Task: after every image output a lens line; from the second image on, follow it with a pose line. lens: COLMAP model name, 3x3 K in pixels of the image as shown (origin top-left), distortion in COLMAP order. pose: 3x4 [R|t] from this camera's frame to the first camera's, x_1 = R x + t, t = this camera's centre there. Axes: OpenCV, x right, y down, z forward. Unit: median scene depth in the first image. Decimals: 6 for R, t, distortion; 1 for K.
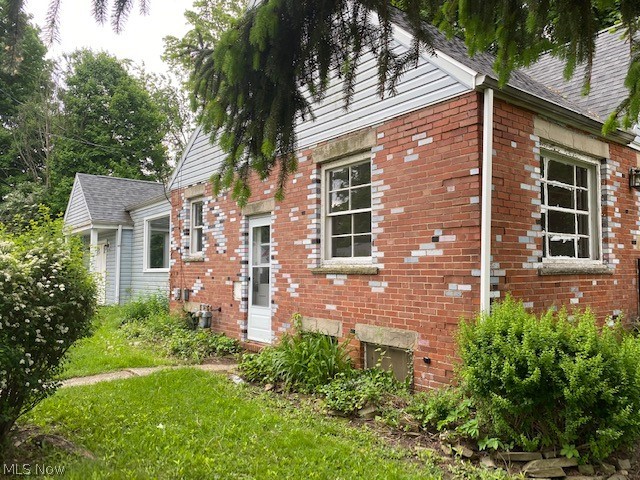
lens RADIAL K [[496.5, 0, 320.0], [0, 496.5, 240.0], [0, 0, 1]] dist [0.006991, 0.002353]
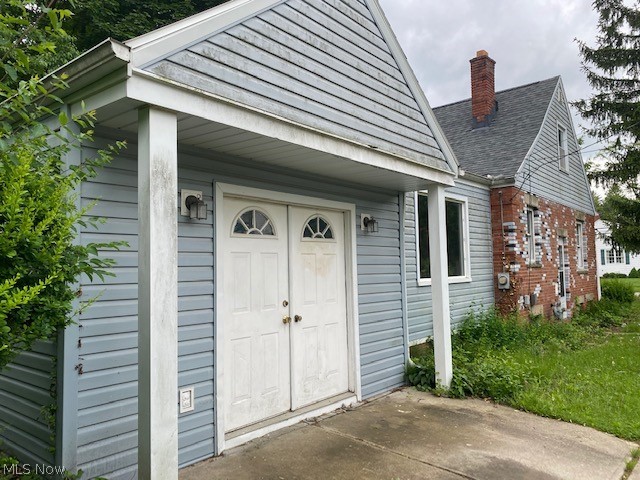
lens RADIAL K [[496.5, 0, 320.0], [0, 496.5, 240.0], [0, 0, 1]] dist [0.006991, 0.002353]
pose [[-0.220428, 0.059086, 0.973612, -3.798148], [-0.043704, 0.996563, -0.070374, 0.256129], [-0.974424, -0.058064, -0.217088, 5.382628]]
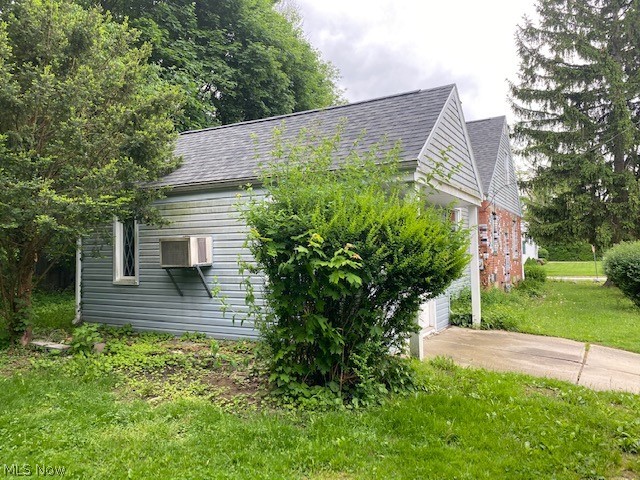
lens RADIAL K [[496.5, 0, 320.0], [0, 496.5, 240.0], [0, 0, 1]] dist [0.006991, 0.002353]
pose [[-0.397108, 0.033223, 0.917171, -4.601764], [-0.044090, 0.997500, -0.055223, 0.334704], [-0.916712, -0.062367, -0.394650, 6.712968]]
